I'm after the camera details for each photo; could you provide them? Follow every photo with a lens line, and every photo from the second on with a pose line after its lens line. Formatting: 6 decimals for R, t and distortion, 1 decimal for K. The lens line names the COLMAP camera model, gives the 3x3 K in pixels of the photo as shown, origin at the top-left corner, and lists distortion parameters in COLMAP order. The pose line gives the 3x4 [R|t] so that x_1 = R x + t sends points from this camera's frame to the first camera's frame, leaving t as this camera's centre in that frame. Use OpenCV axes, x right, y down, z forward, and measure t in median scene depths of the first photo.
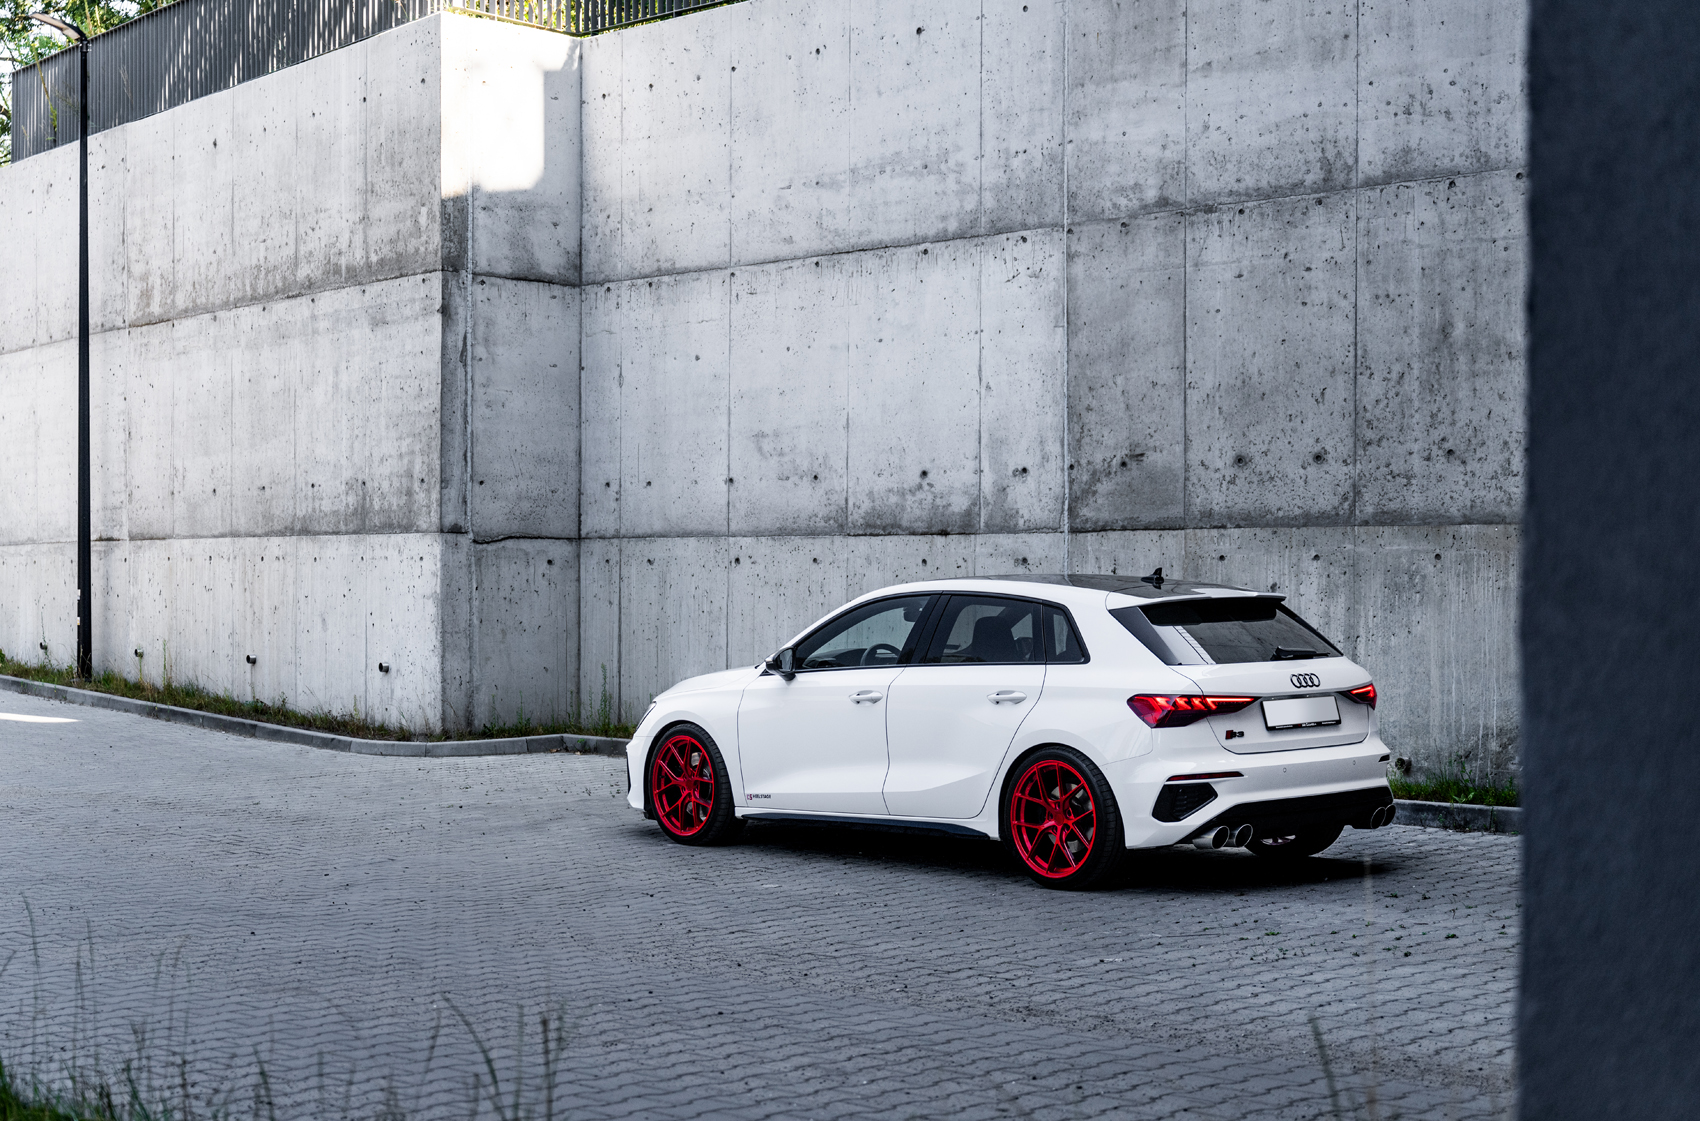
lens RADIAL K [[2446.7, 0, 898.7], [0, 2446.7, 586.4], [0, 0, 1]] dist [-0.000203, 0.000000]
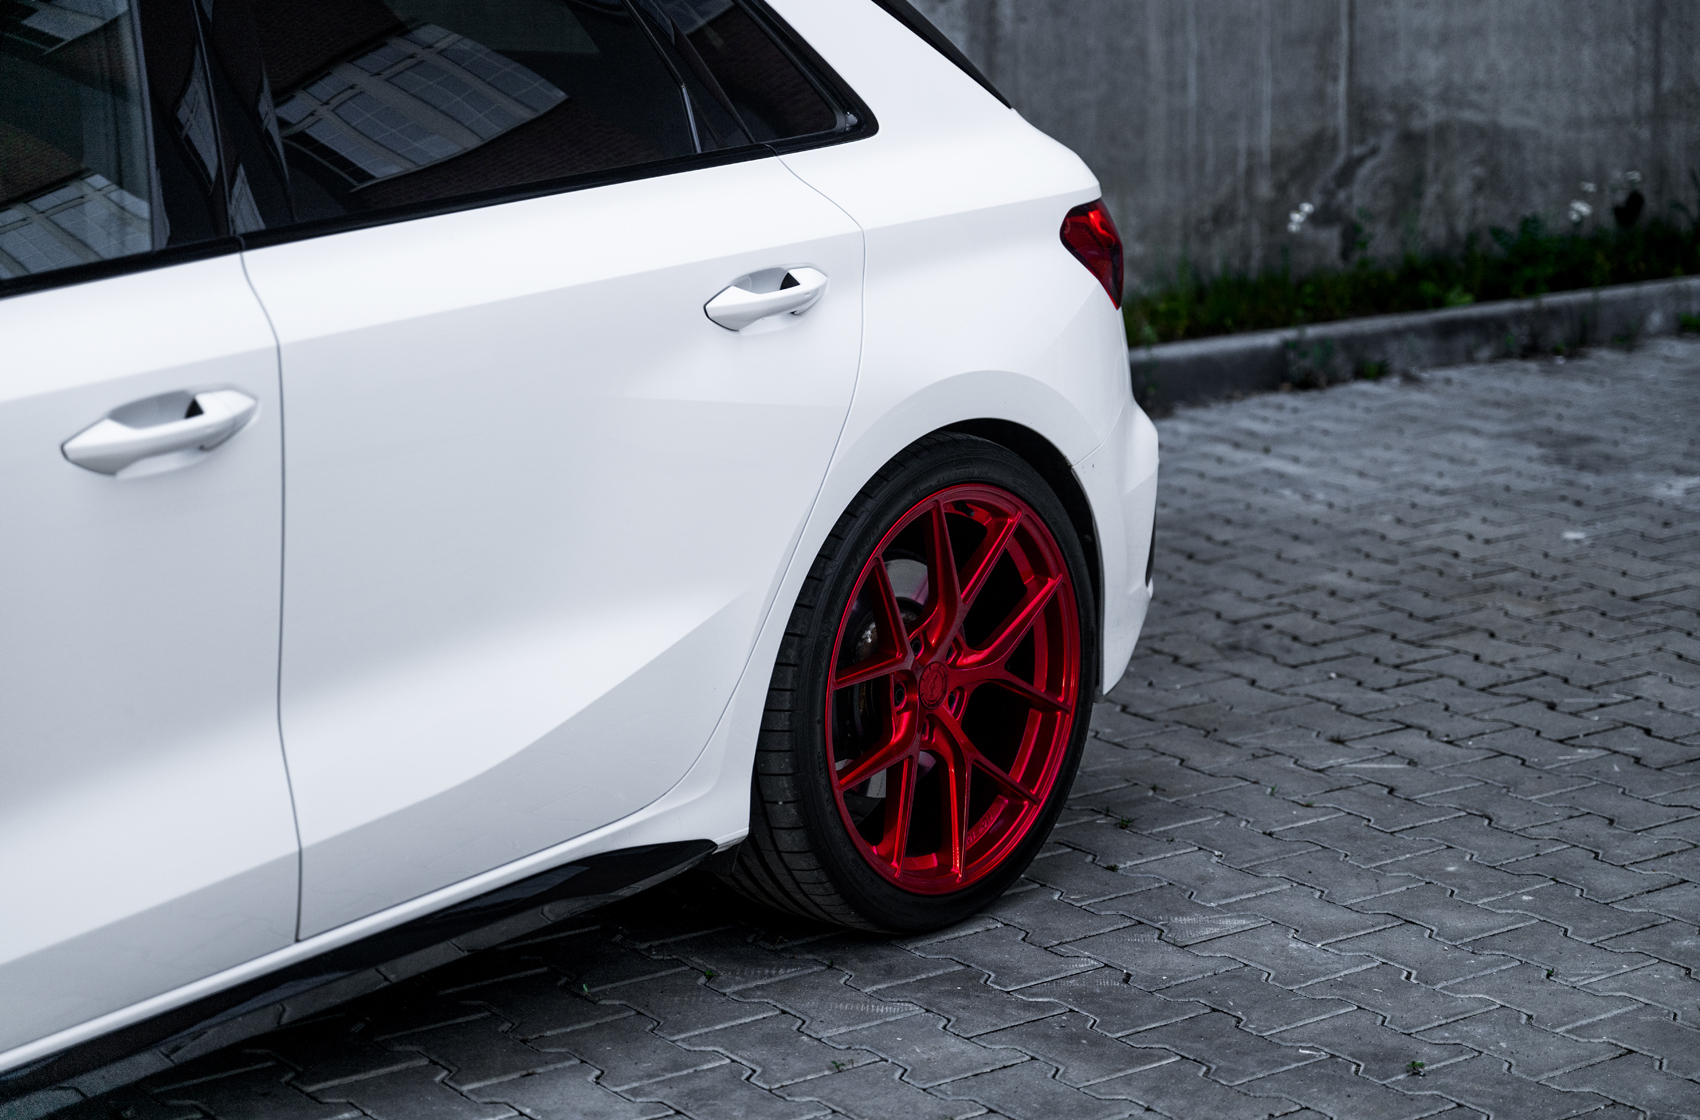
lens RADIAL K [[3379.1, 0, 846.1], [0, 3379.1, 557.1], [0, 0, 1]] dist [-0.002453, 0.000000]
pose [[0.182256, -0.202982, 0.962071, -0.359353], [0.021394, 0.979046, 0.202511, -0.000552], [-0.983018, -0.016327, 0.182780, 0.802225]]
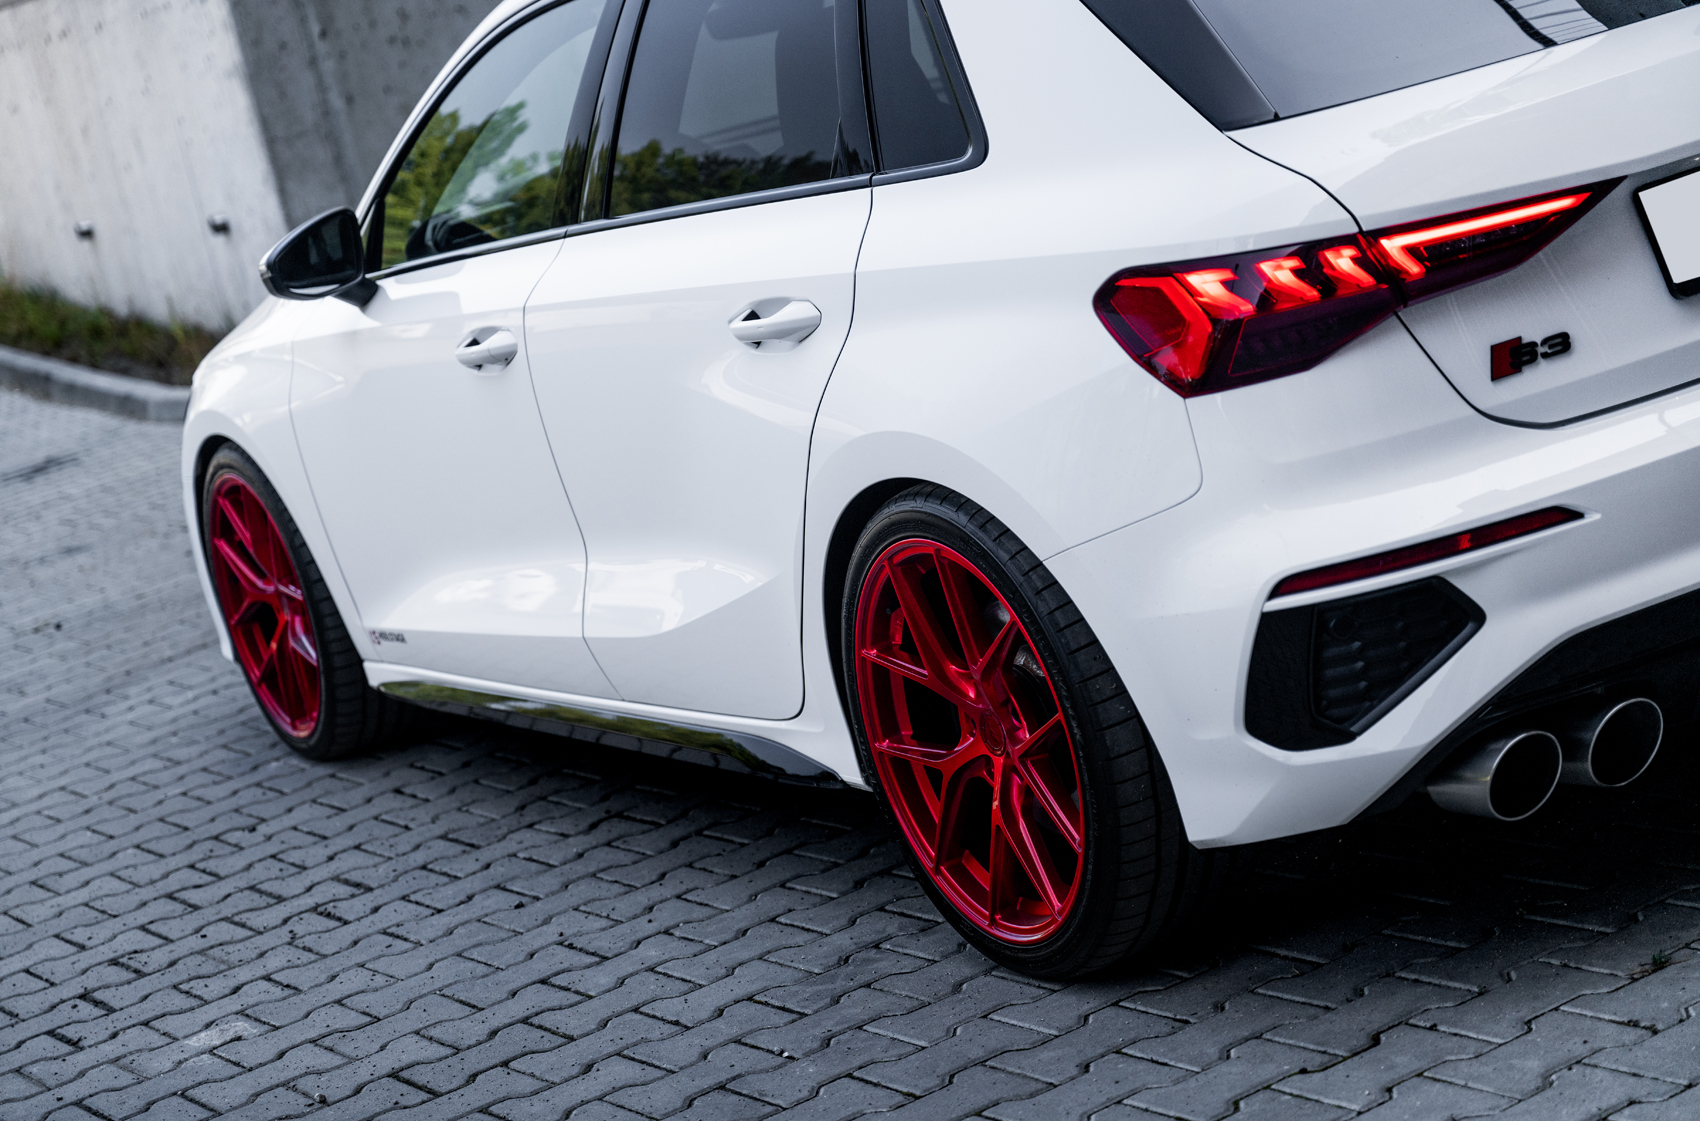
lens RADIAL K [[3503.0, 0, 848.3], [0, 3503.0, 561.6], [0, 0, 1]] dist [0.015683, 0.000000]
pose [[0.949633, -0.167644, -0.264751, 0.101883], [0.218684, 0.959659, 0.176728, 0.001228], [0.224443, -0.225723, 0.947984, 0.398831]]
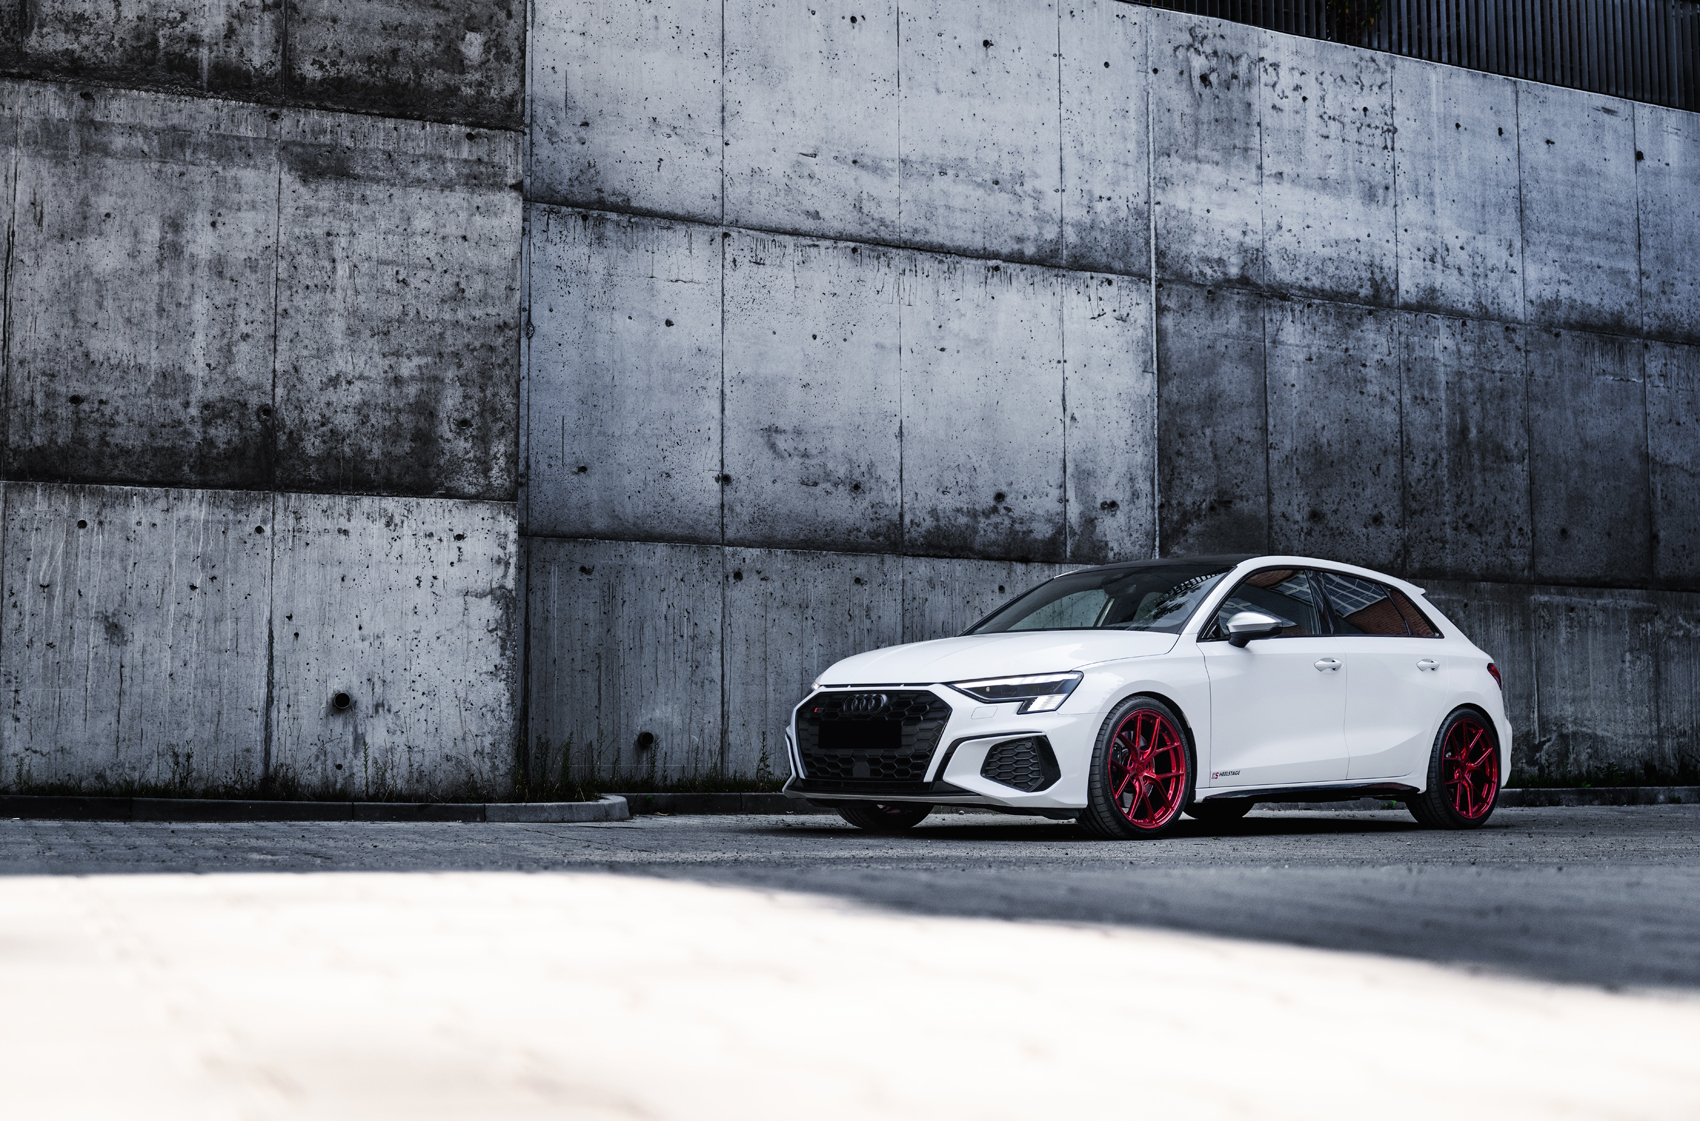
lens RADIAL K [[2204.2, 0, 838.9], [0, 2204.2, 548.6], [0, 0, 1]] dist [0.002336, 0.000000]
pose [[0.314696, 0.092473, 0.944677, -0.839374], [0.008424, 0.994932, -0.100198, 0.061230], [-0.949155, 0.039489, 0.312322, 0.809988]]
